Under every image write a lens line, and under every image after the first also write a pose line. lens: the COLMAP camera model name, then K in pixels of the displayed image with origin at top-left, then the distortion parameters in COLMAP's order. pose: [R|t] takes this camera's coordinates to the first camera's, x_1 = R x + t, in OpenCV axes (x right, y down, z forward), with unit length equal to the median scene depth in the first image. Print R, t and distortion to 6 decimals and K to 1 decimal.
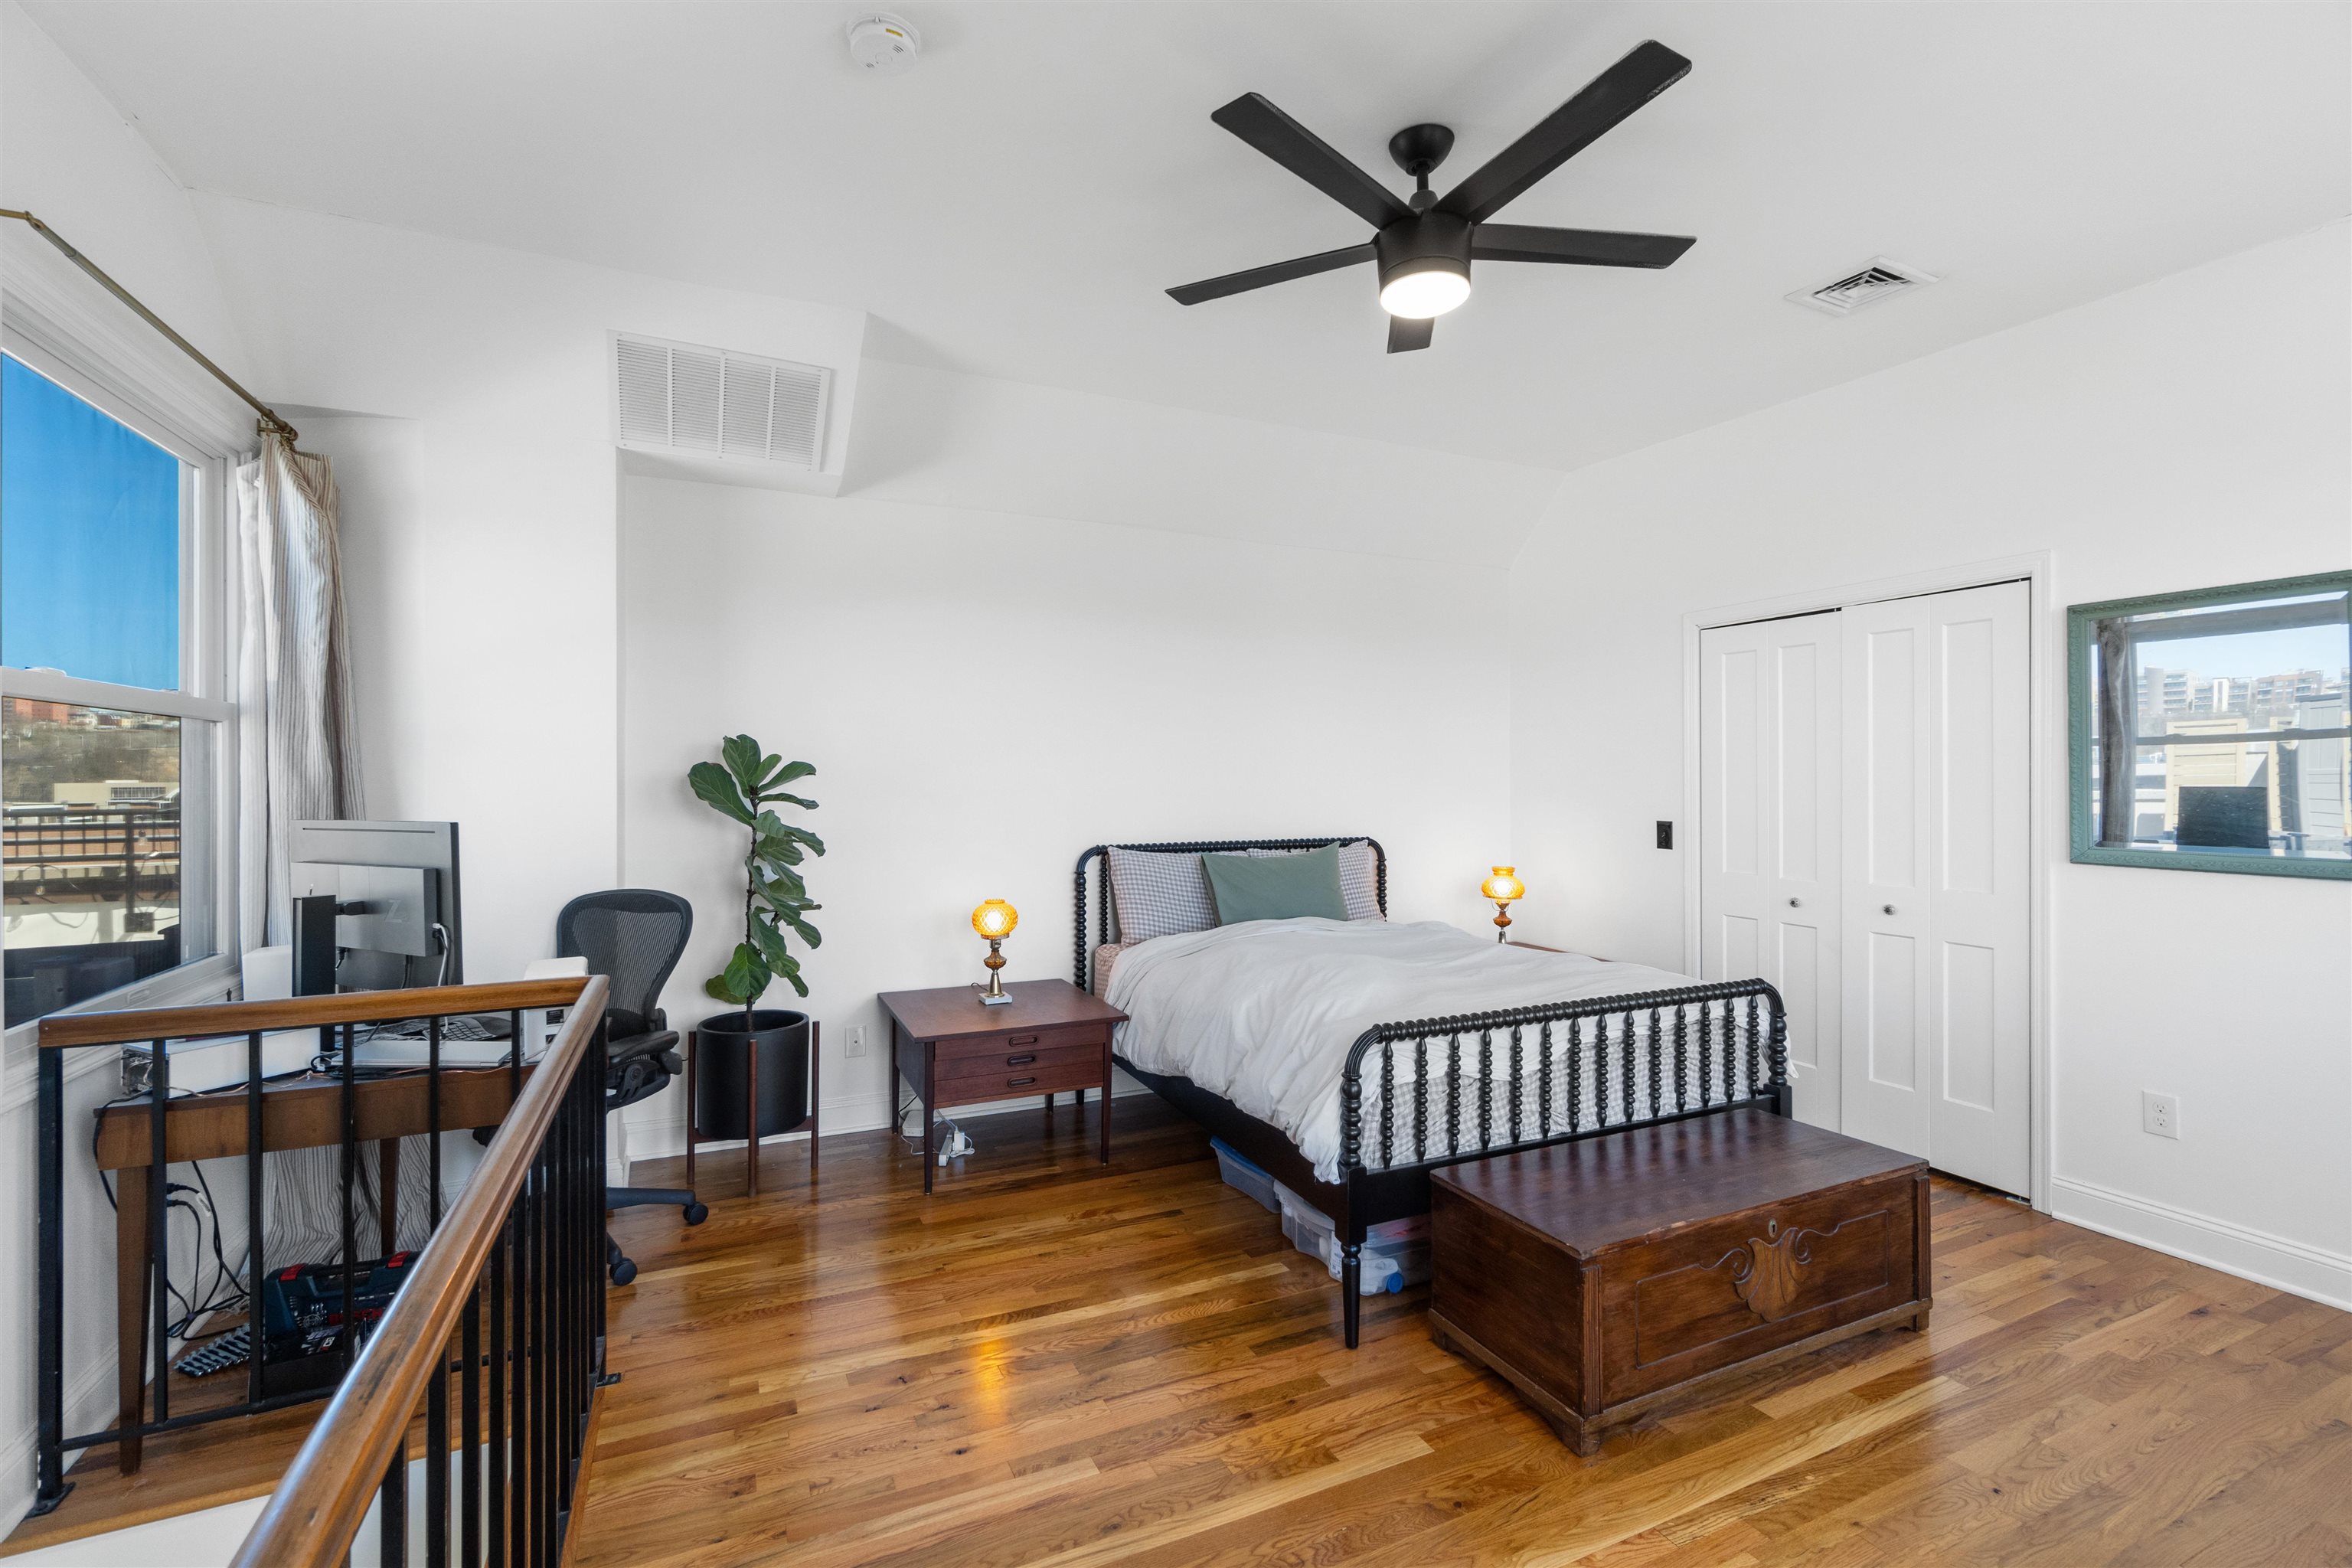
lens RADIAL K [[1006.5, 0, 1182.9], [0, 1006.5, 777.3], [0, 0, 1]] dist [-0.003060, 0.000726]
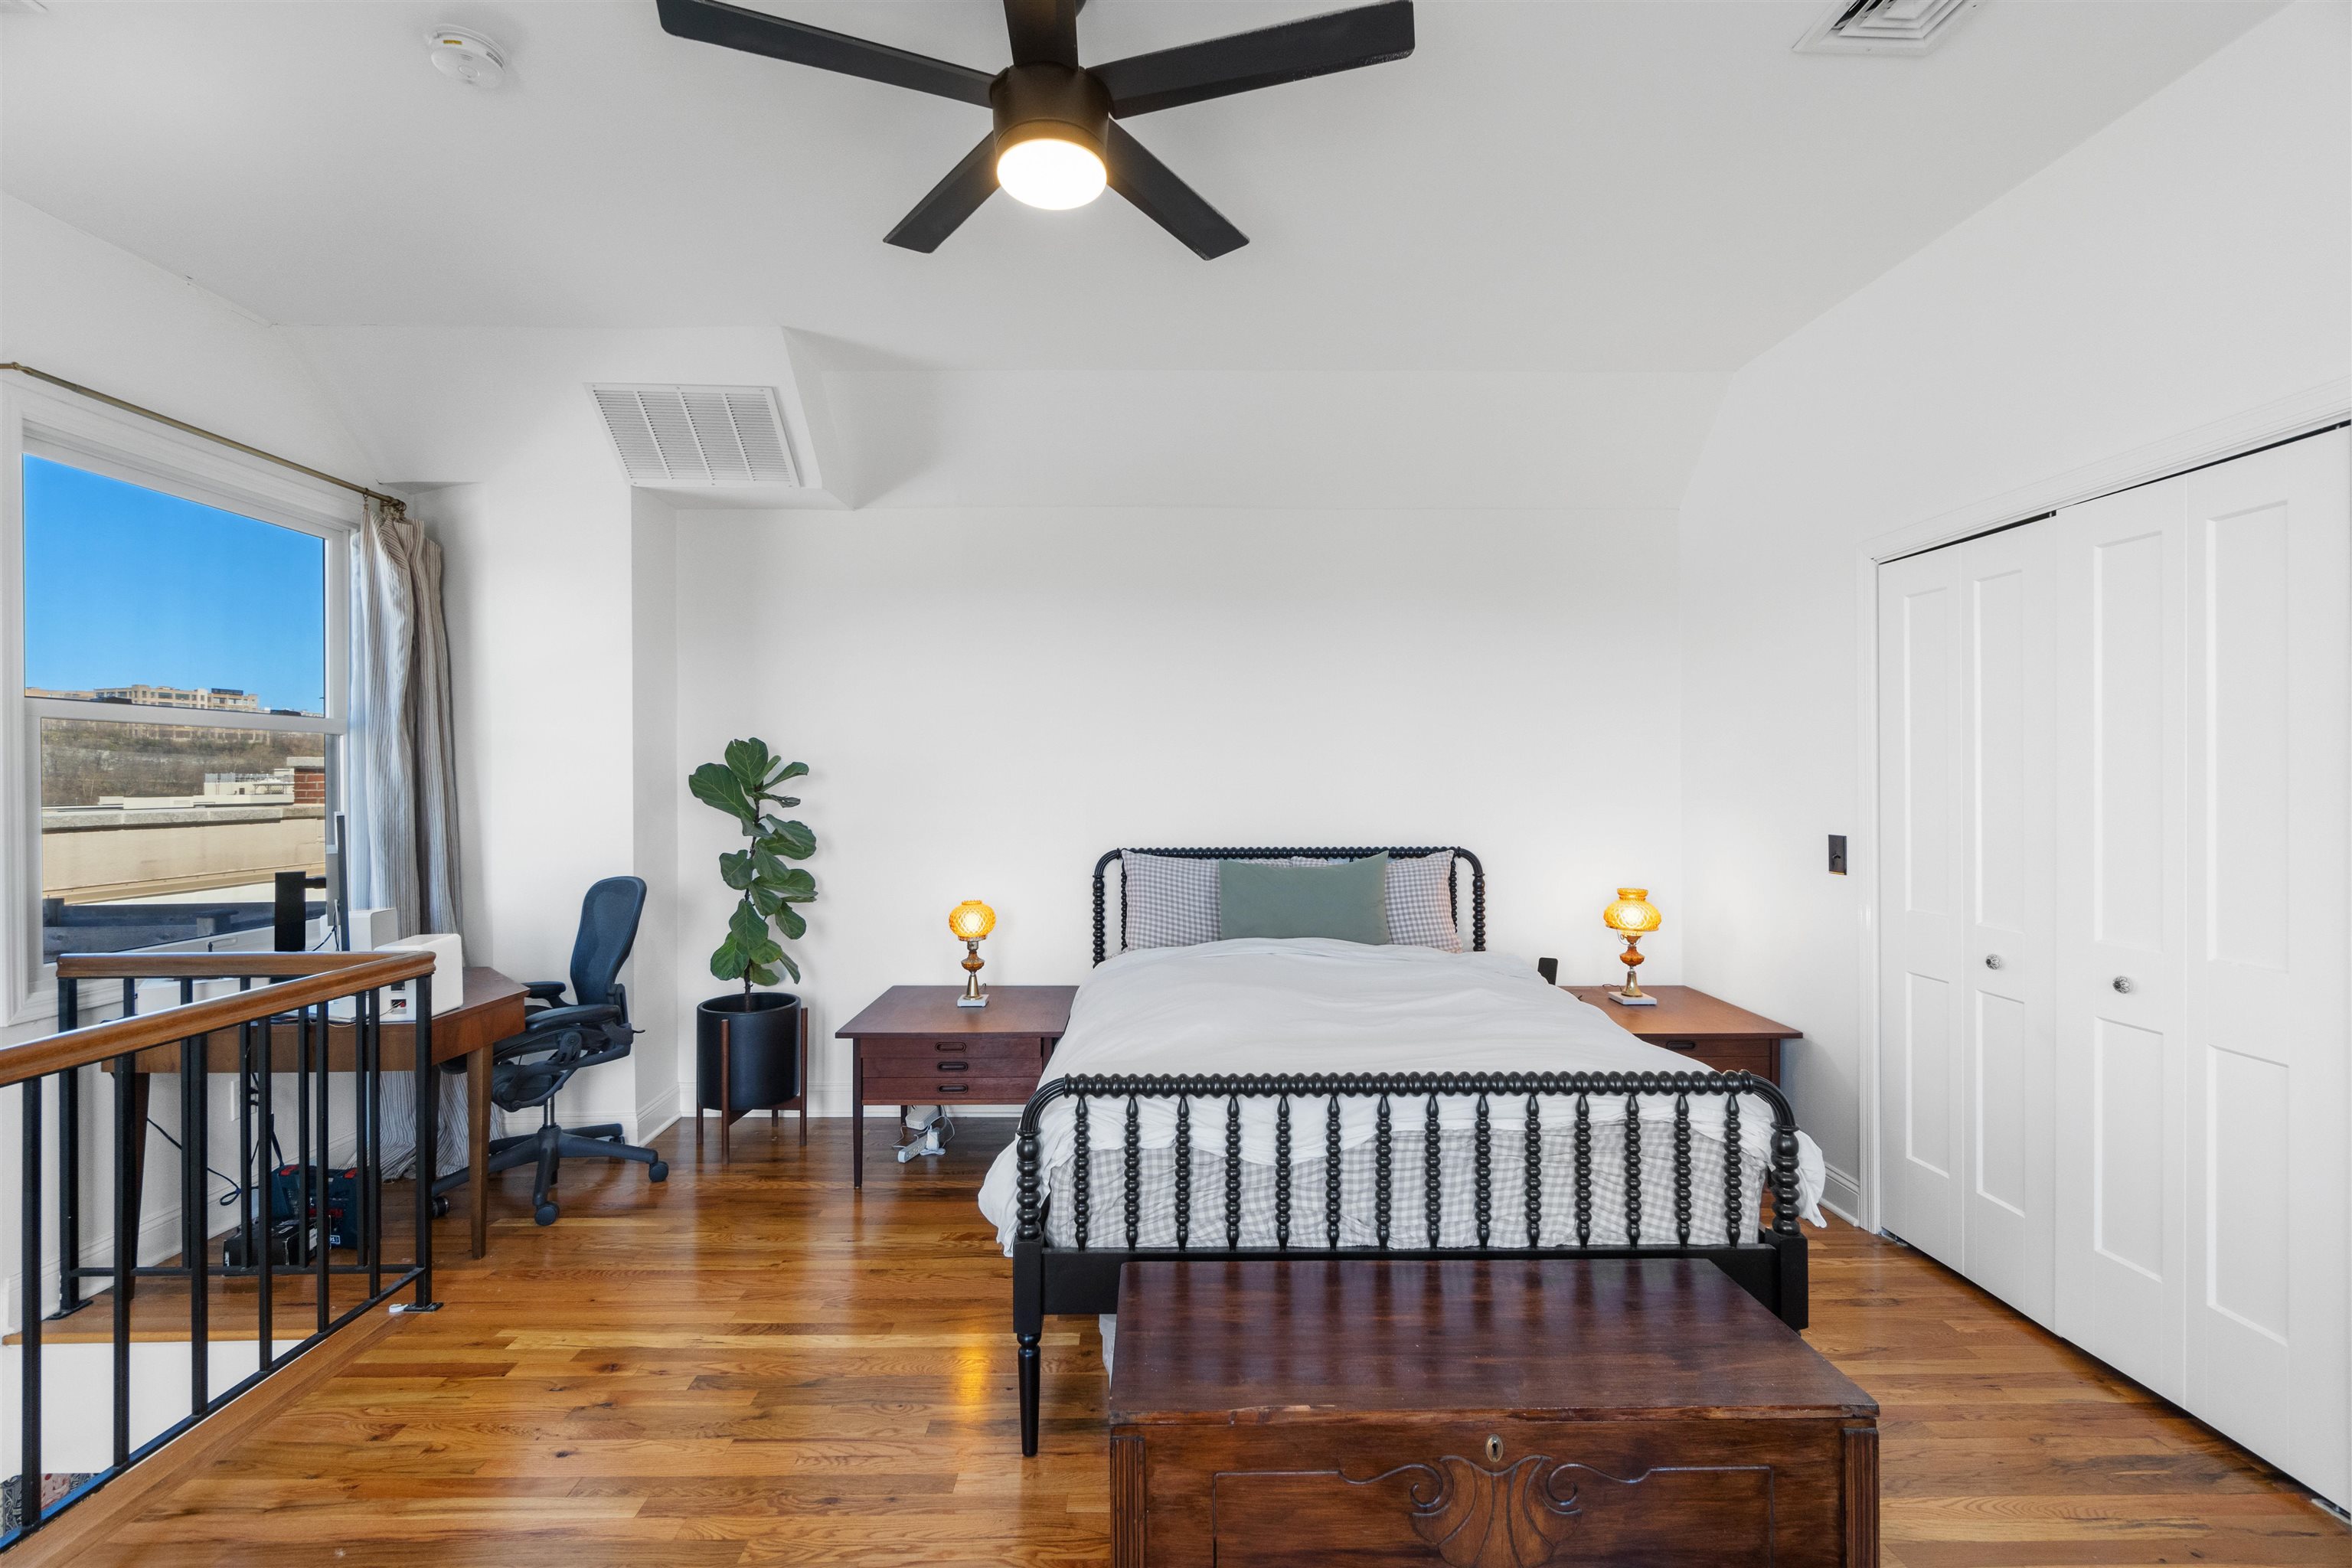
lens RADIAL K [[1006.5, 0, 1174.9], [0, 1006.5, 781.0], [0, 0, 1]] dist [-0.003060, 0.000726]
pose [[0.914778, -0.000705, -0.403956, 0.445894], [0.002431, 0.999990, 0.003759, 0.001572], [0.403949, -0.004421, 0.914771, 0.205599]]
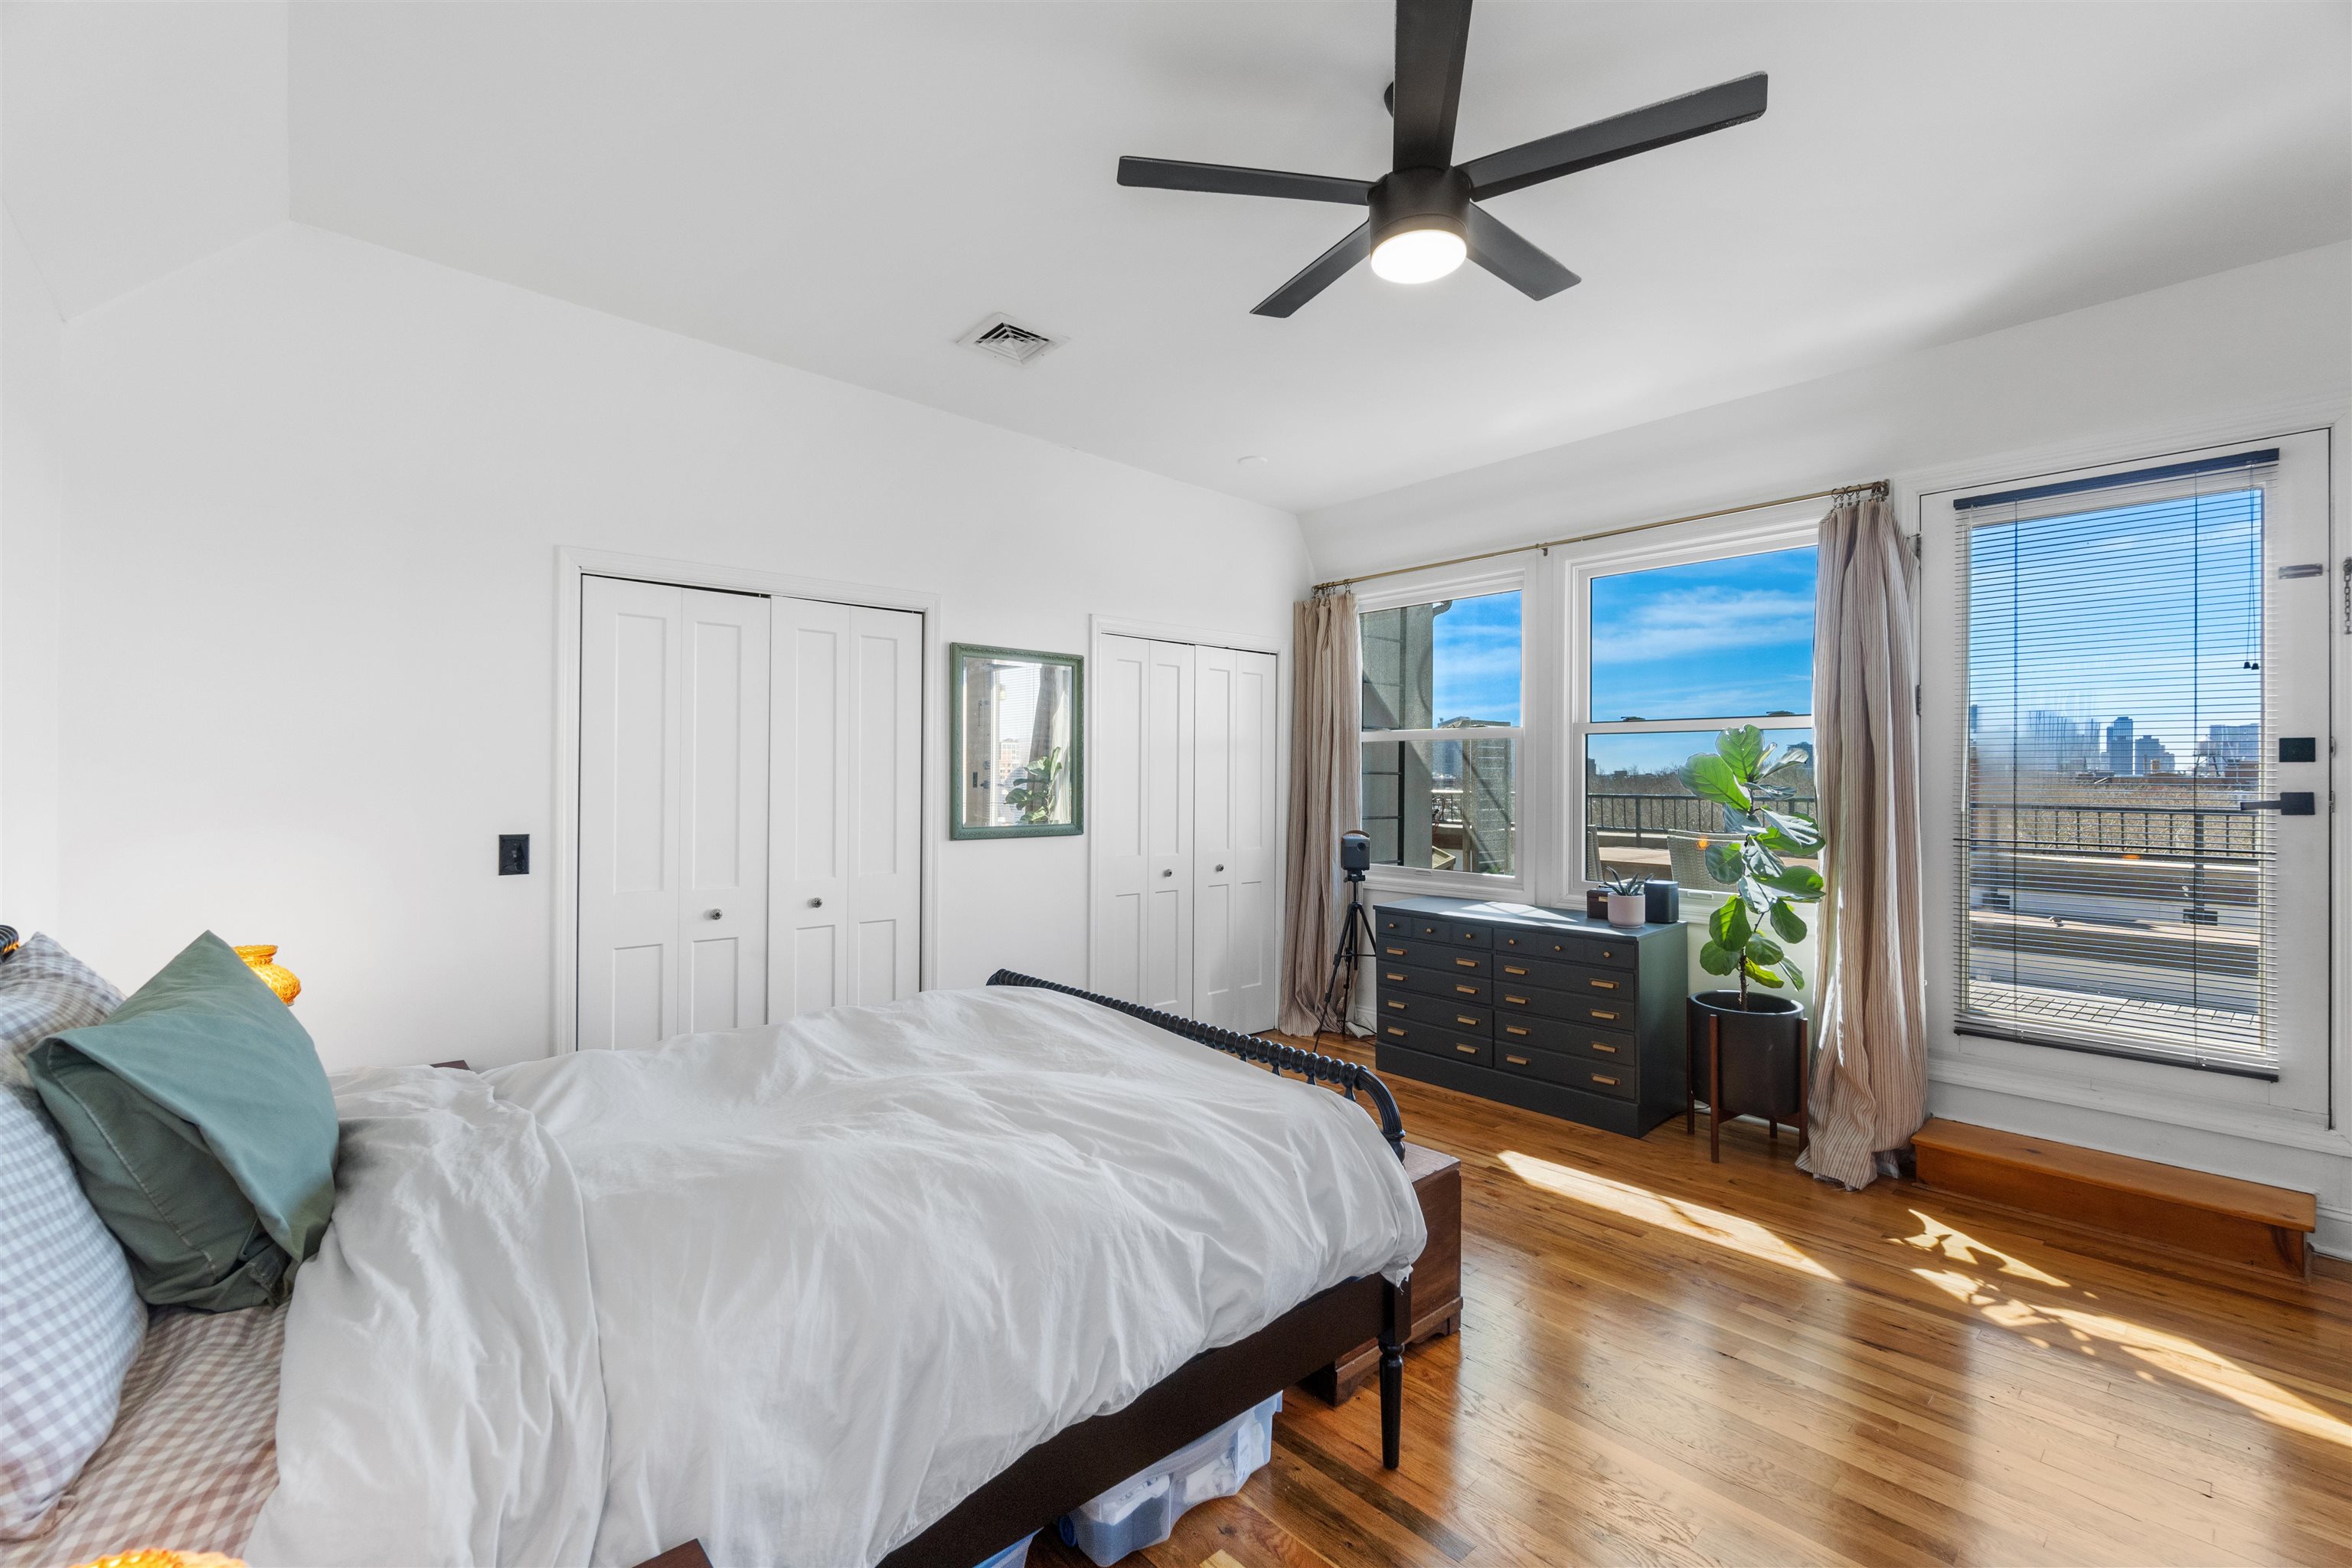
lens RADIAL K [[1006.5, 0, 1157.5], [0, 1006.5, 786.1], [0, 0, 1]] dist [-0.003060, 0.000726]
pose [[-0.269334, -0.003037, 0.963042, -0.406616], [-0.001411, 0.999995, 0.002759, 0.009916], [-0.963046, -0.000615, -0.269337, 1.008458]]
